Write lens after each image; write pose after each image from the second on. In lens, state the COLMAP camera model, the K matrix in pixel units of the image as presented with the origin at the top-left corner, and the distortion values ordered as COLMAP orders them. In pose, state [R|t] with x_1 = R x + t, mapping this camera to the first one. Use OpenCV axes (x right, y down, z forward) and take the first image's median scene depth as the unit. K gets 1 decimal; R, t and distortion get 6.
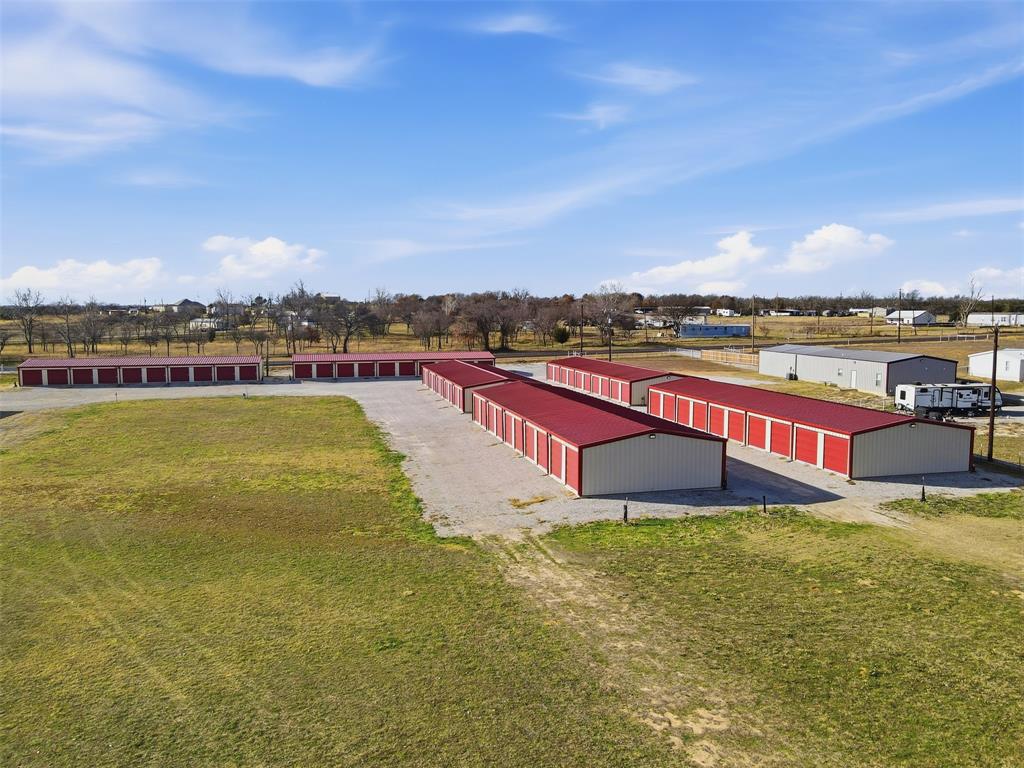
lens RADIAL K [[755.4, 0, 512.0], [0, 755.4, 384.0], [0, 0, 1]] dist [0.010852, 0.011174]
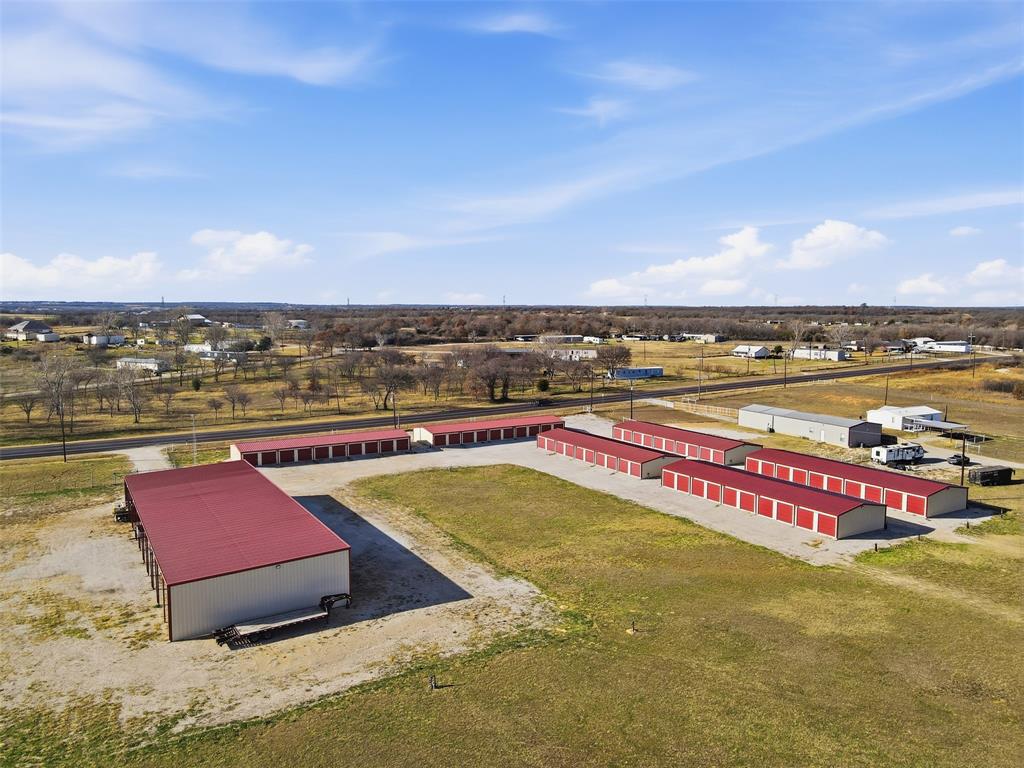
lens RADIAL K [[755.4, 0, 512.0], [0, 755.4, 384.0], [0, 0, 1]] dist [0.010852, 0.011174]
pose [[0.961061, -0.023690, 0.275319, -0.593450], [0.022327, 0.999718, 0.008087, -0.139125], [-0.275433, -0.001625, 0.961319, -0.330011]]
